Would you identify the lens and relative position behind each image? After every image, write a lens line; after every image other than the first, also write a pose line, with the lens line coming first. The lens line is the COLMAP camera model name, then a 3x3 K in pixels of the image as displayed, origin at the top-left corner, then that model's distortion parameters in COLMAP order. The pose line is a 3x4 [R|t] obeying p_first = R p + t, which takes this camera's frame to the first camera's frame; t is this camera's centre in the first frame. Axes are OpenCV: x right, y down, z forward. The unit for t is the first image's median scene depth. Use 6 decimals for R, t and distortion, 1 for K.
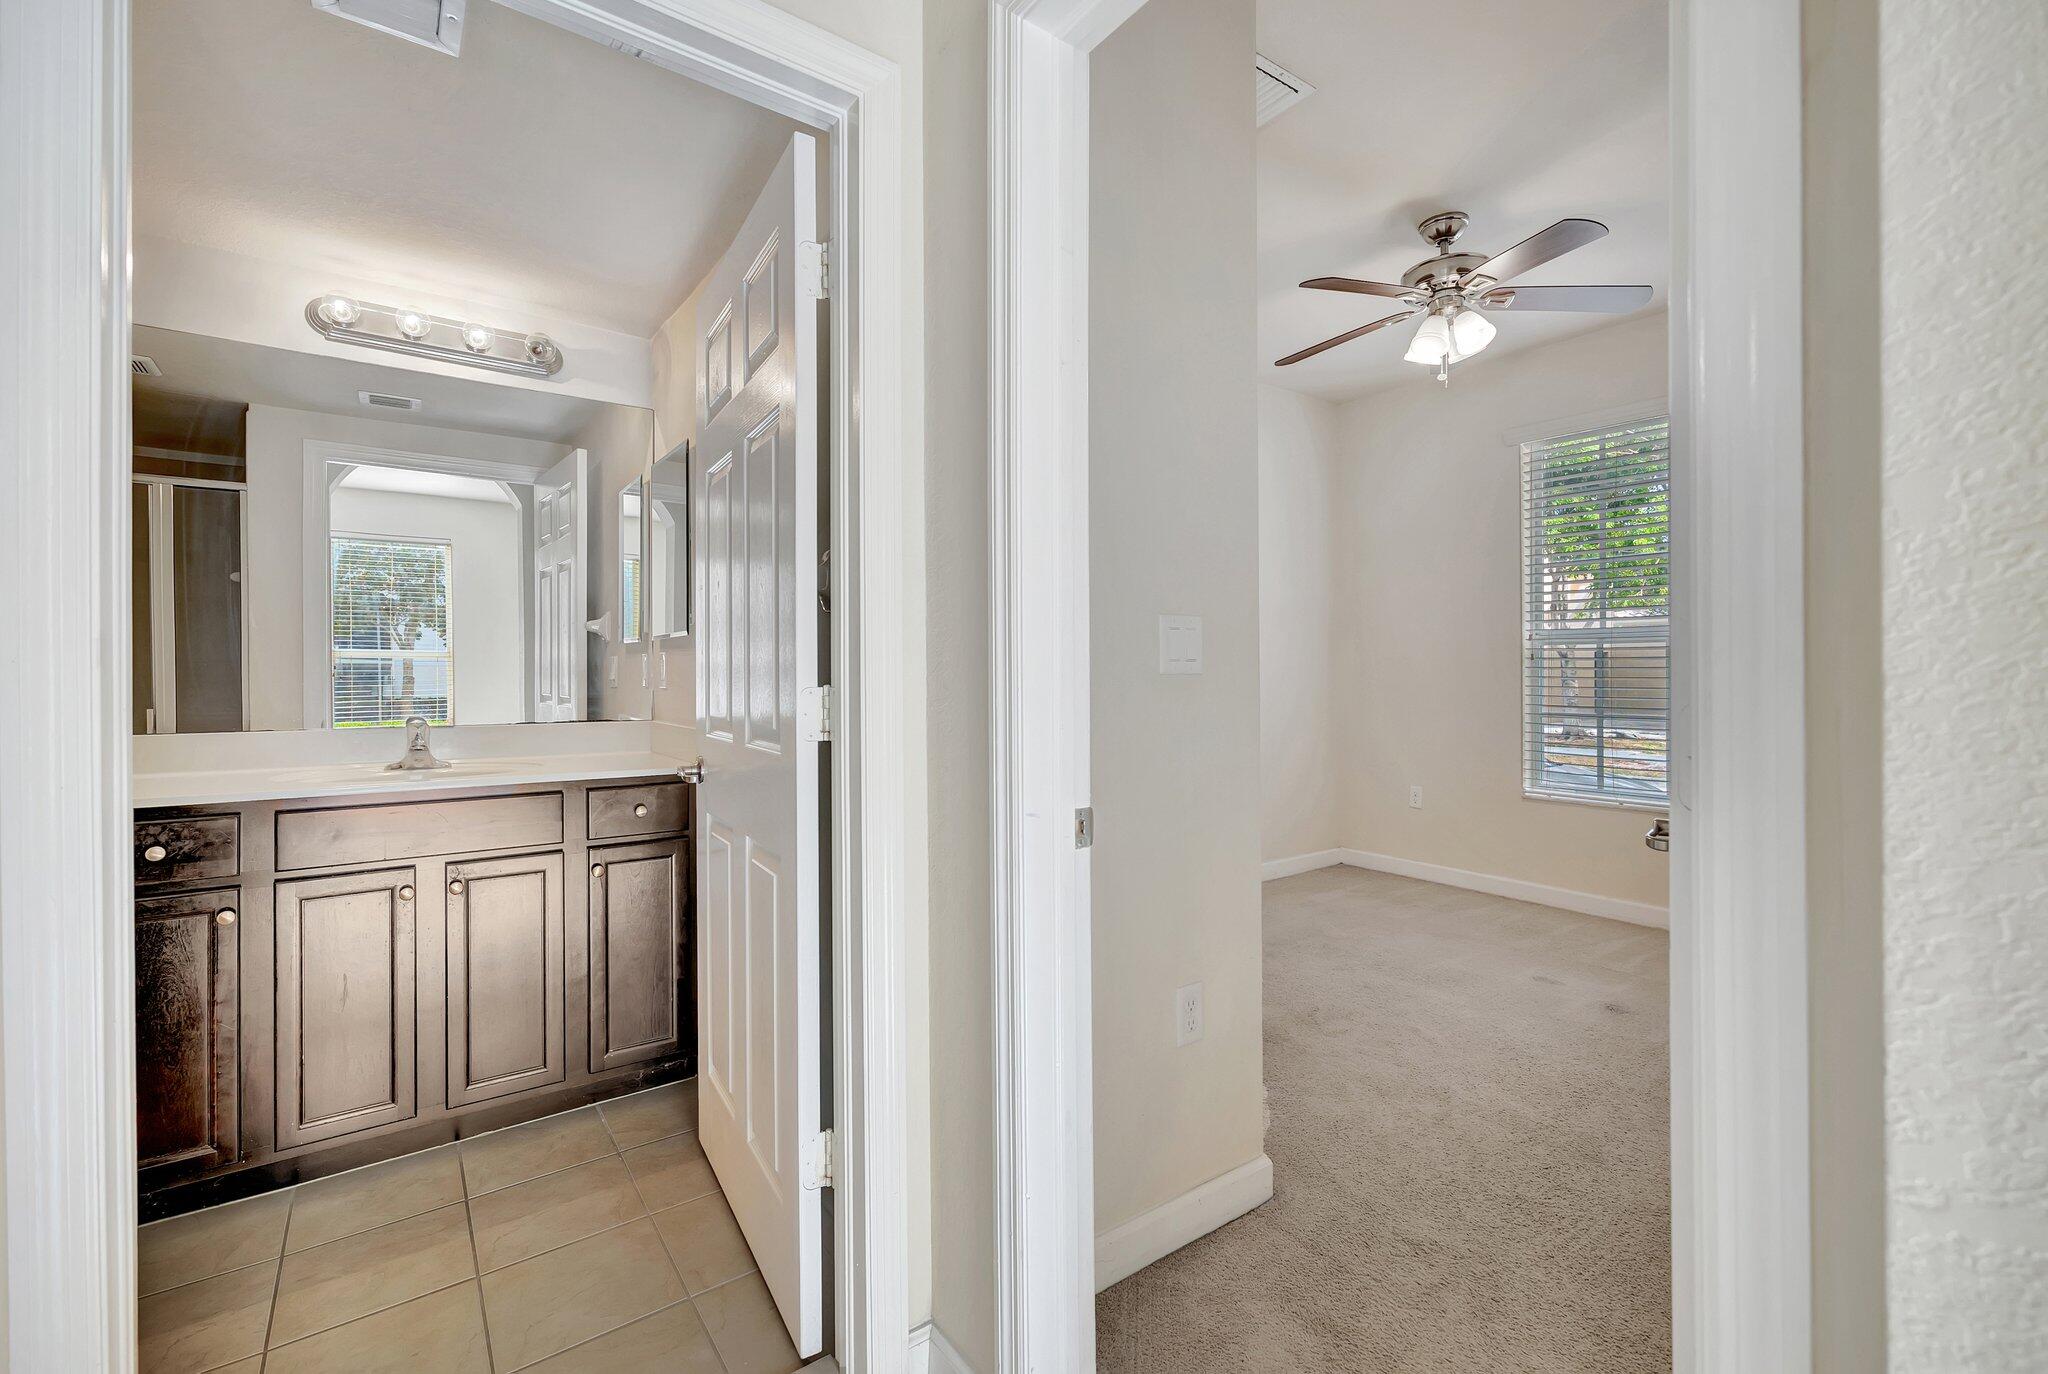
lens RADIAL K [[855.1, 0, 1024.0], [0, 855.1, 687.0], [0, 0, 1]] dist [0.000799, 0.000017]
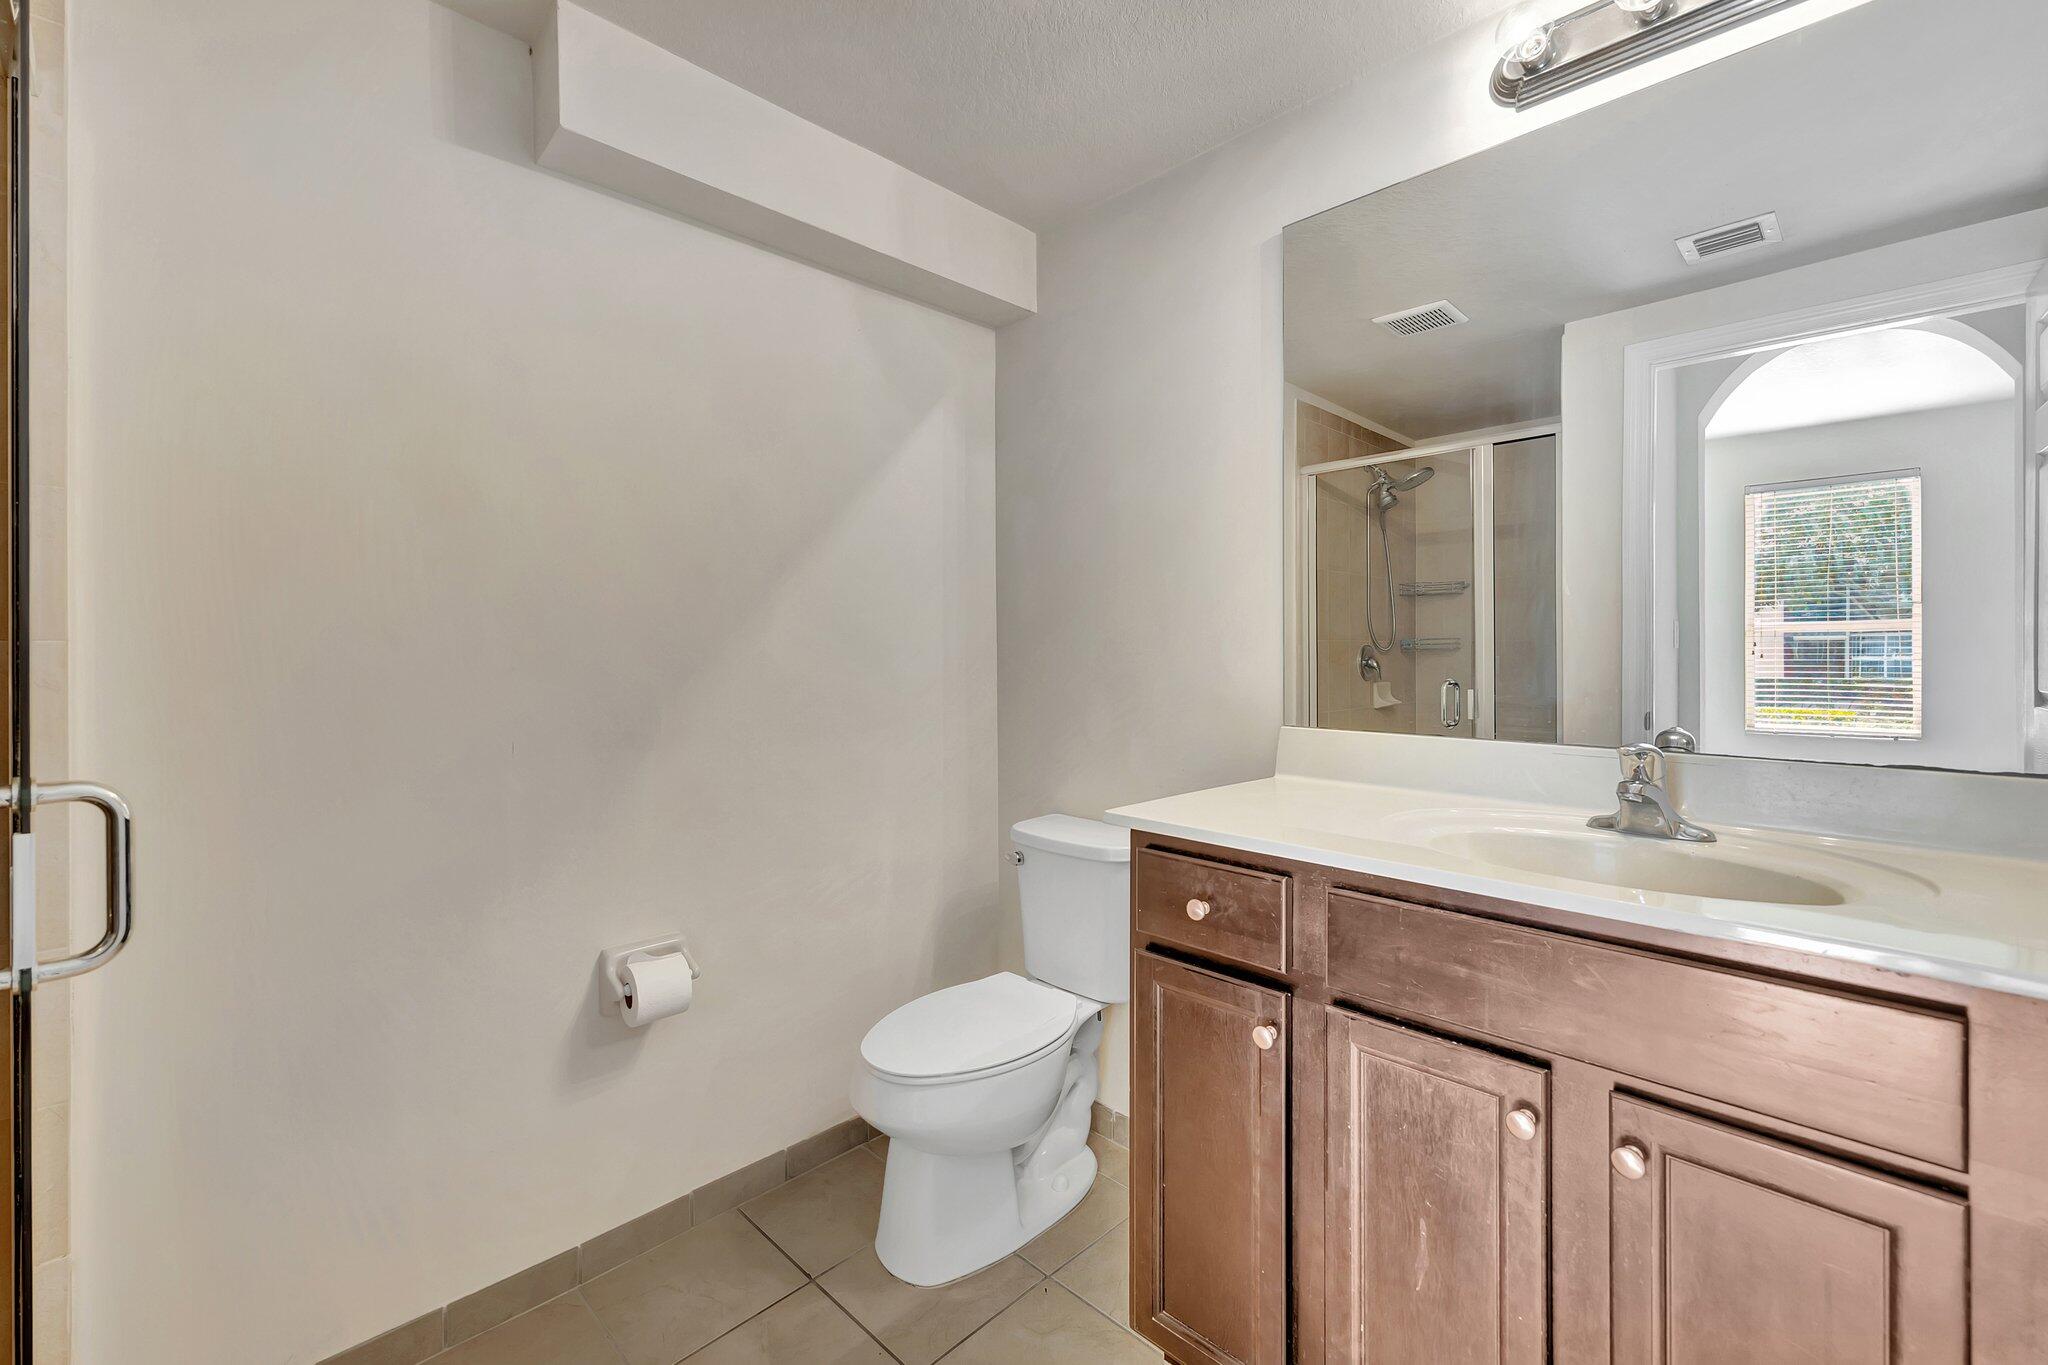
lens RADIAL K [[873.6, 0, 1026.9], [0, 873.6, 653.7], [0, 0, 1]] dist [0.019303, 0.000156]
pose [[0.172712, 0.003908, -0.984965, -0.240469], [-0.016725, 0.999860, 0.001035, -0.009423], [0.984830, 0.016295, 0.172753, 0.528972]]
